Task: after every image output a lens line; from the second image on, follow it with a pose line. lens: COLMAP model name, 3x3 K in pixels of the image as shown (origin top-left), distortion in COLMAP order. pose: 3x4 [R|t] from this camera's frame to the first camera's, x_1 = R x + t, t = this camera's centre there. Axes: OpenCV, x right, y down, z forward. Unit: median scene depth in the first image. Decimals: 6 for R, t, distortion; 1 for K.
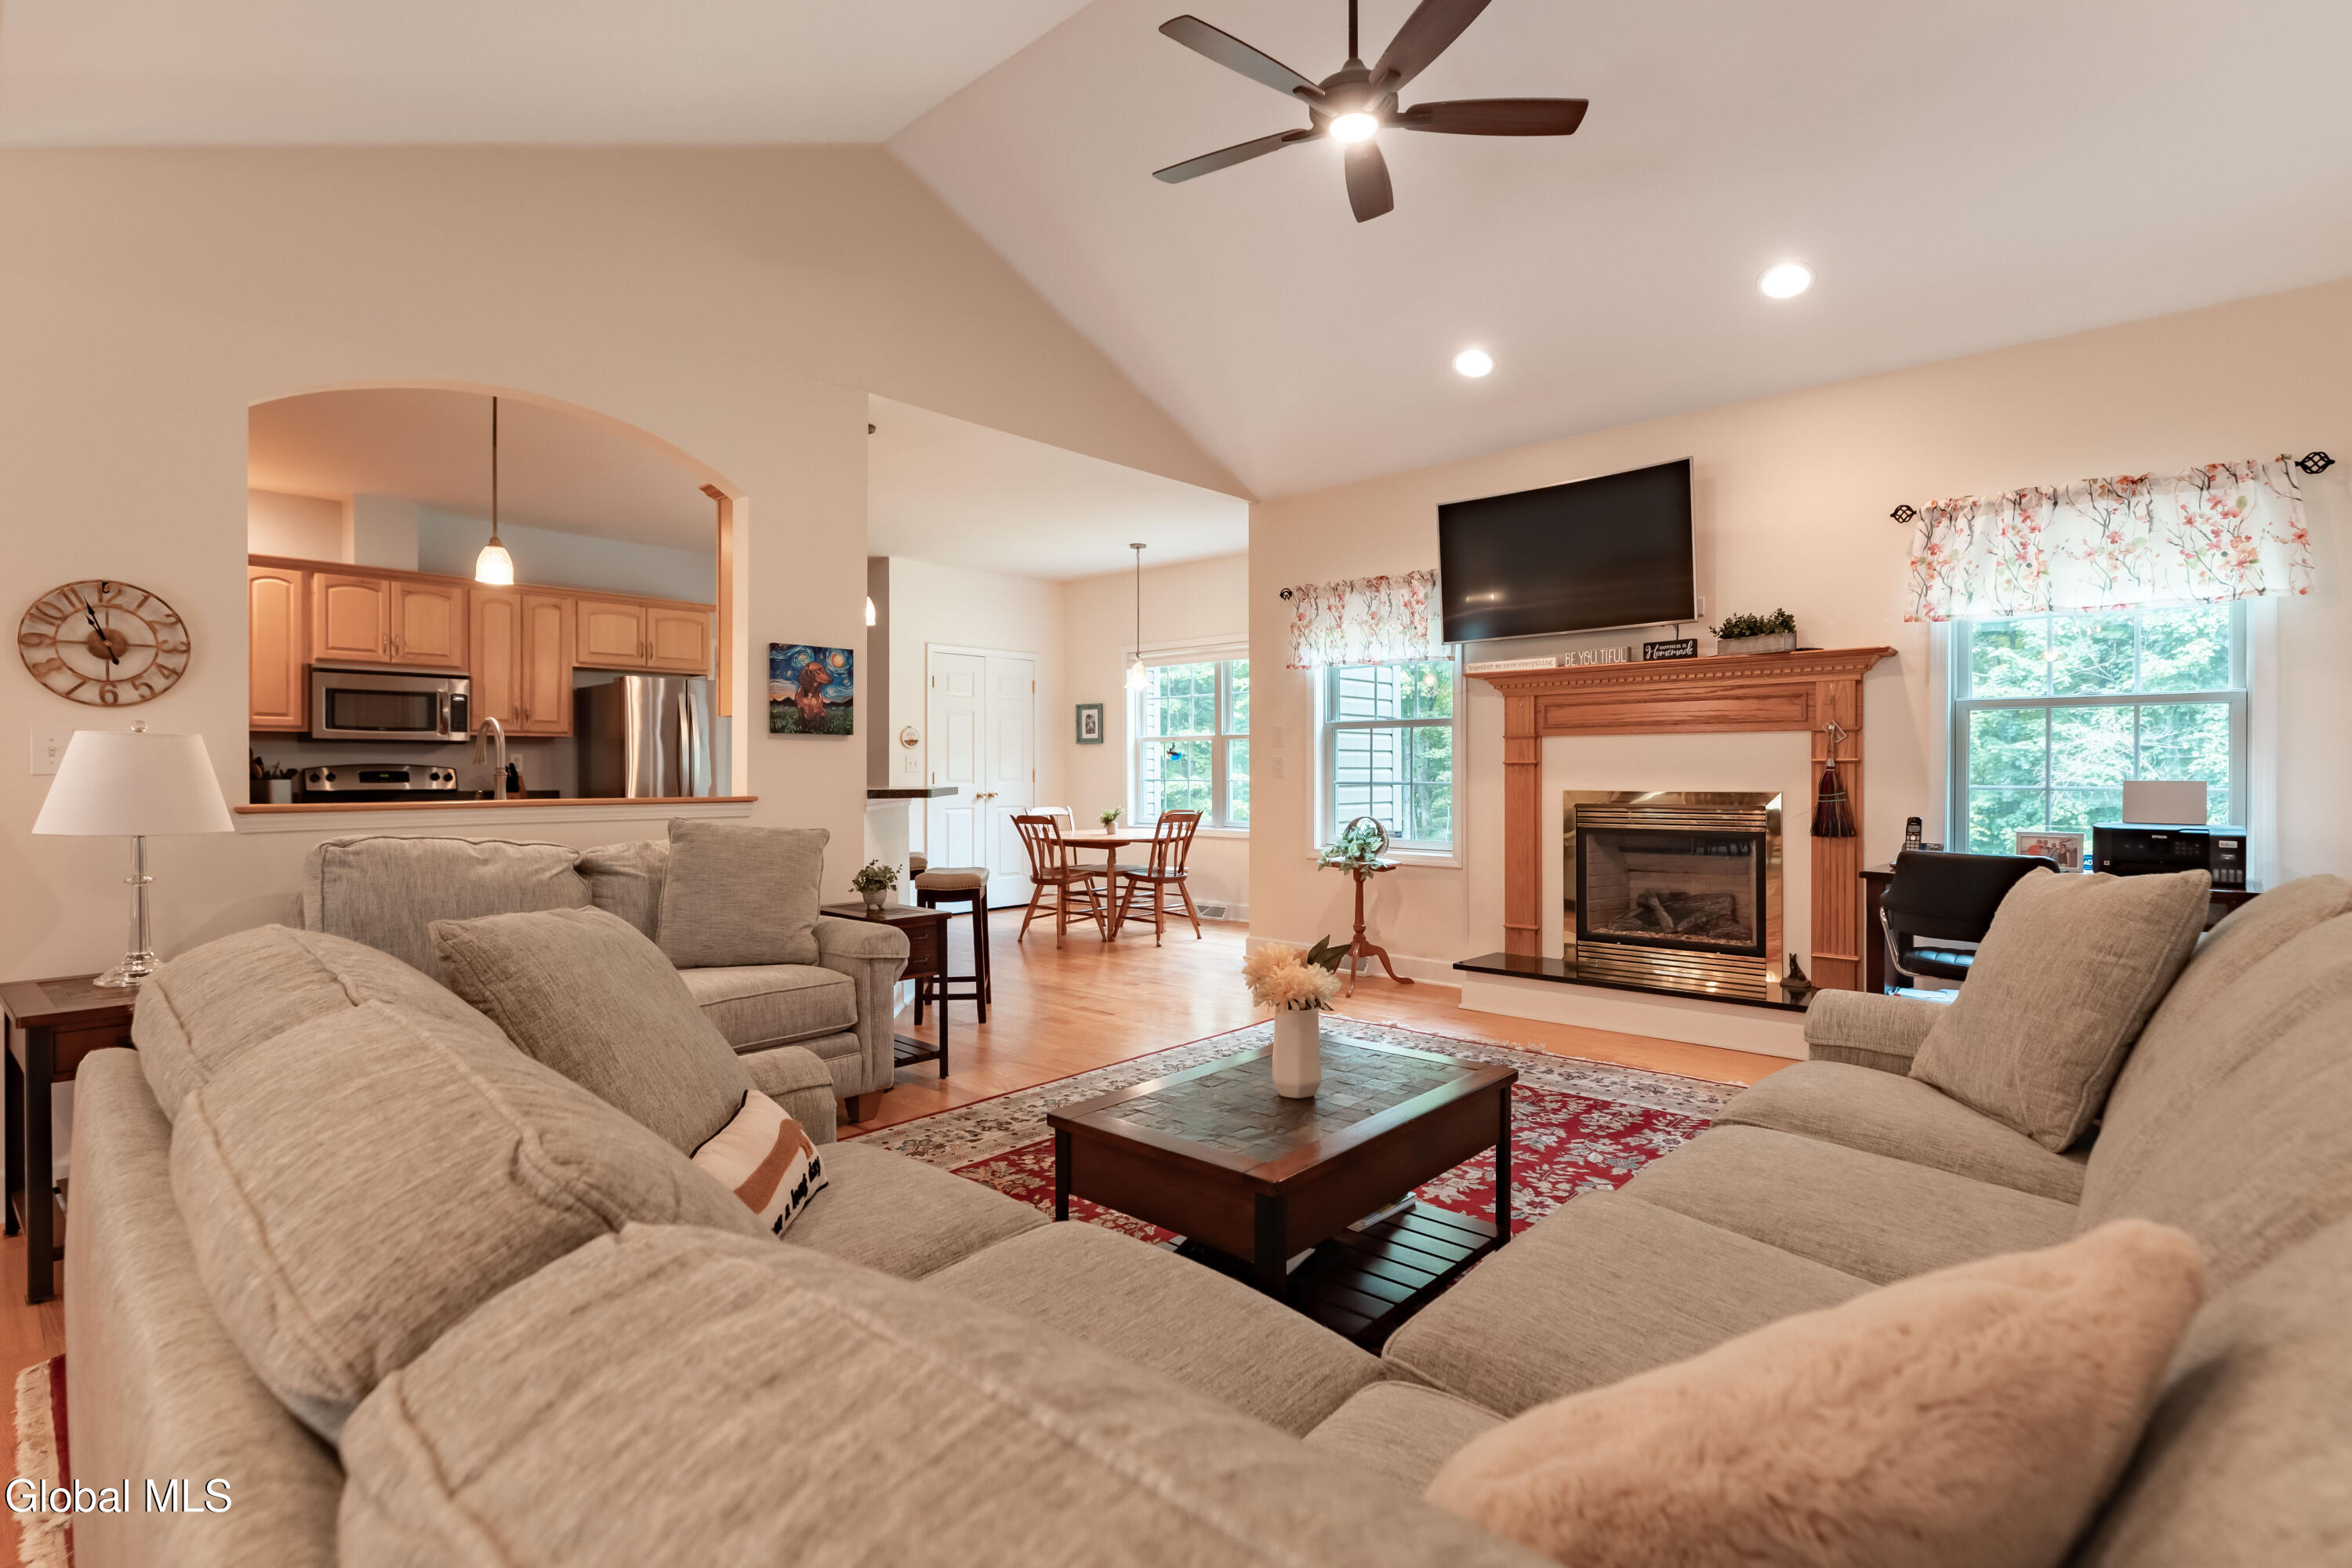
lens RADIAL K [[1090.5, 0, 1176.1], [0, 1090.5, 775.2], [0, 0, 1]] dist [-0.002126, -0.000044]
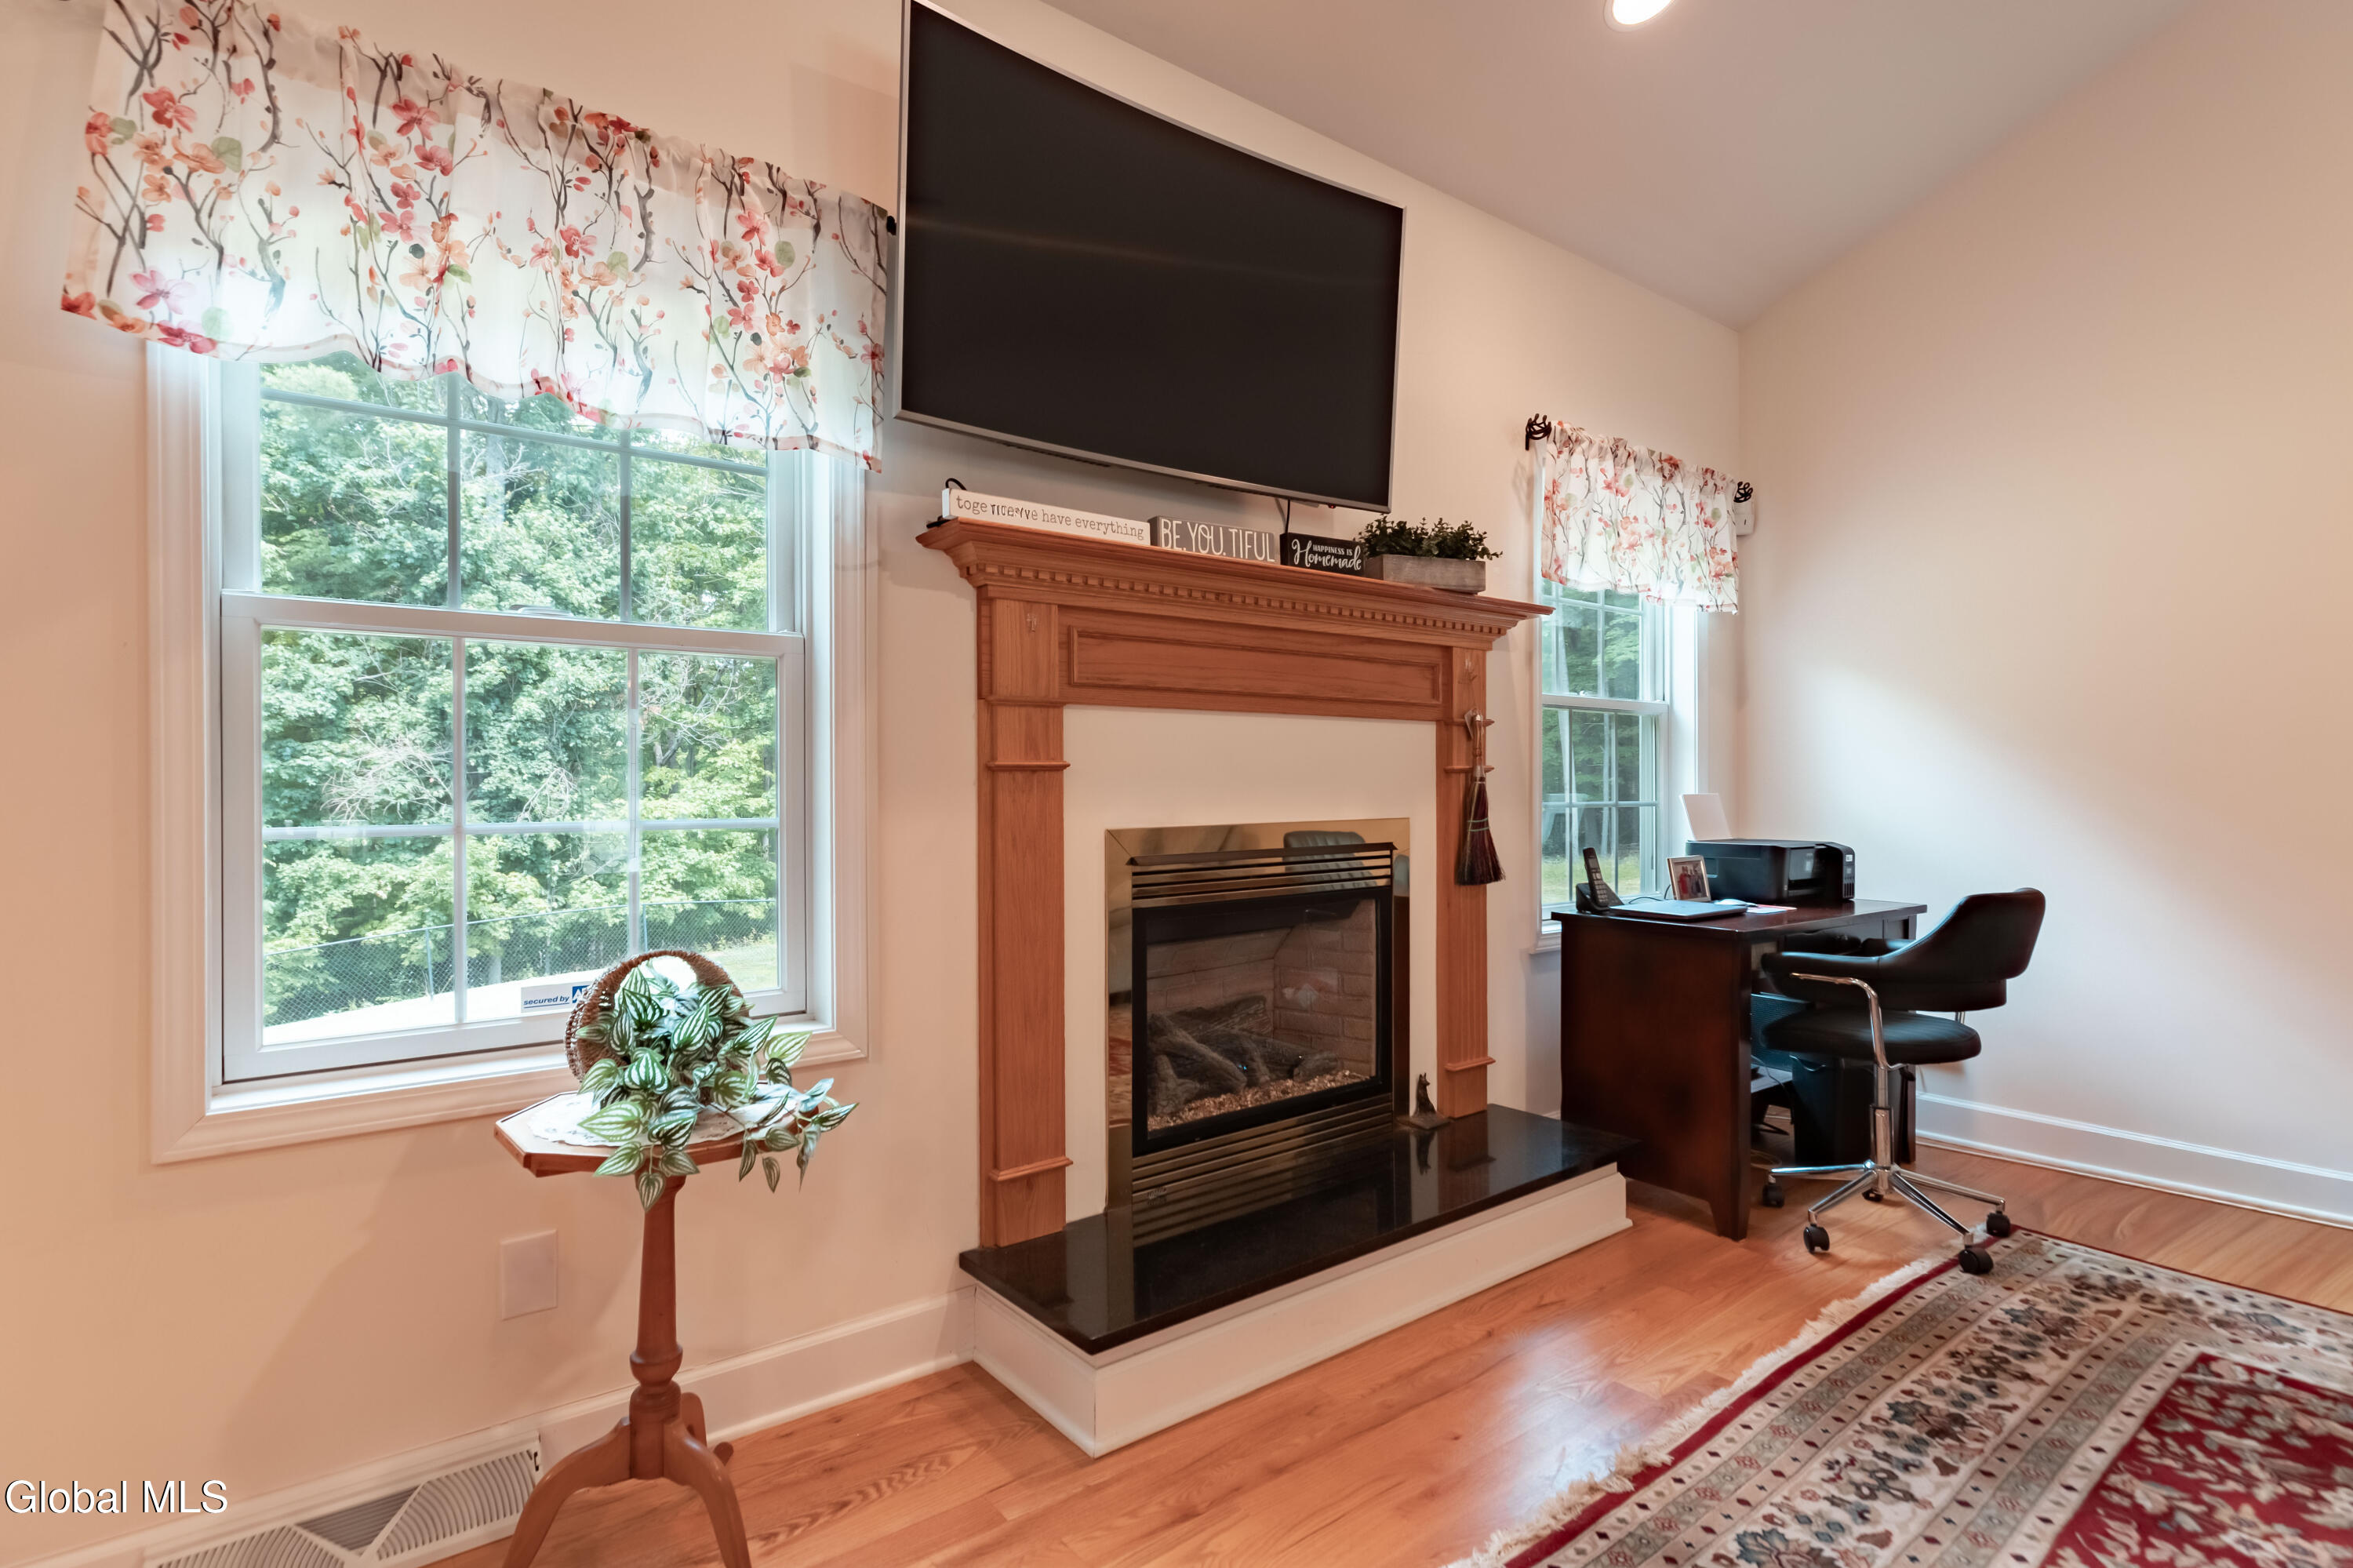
lens RADIAL K [[1170.0, 0, 1176.5], [0, 1170.0, 784.0], [0, 0, 1]] dist [-0.004210, -0.000252]
pose [[0.166949, 0.000556, 0.985965, -0.107441], [0.007186, 0.999973, -0.001780, -0.003536], [-0.985939, 0.007383, 0.166941, 0.908770]]
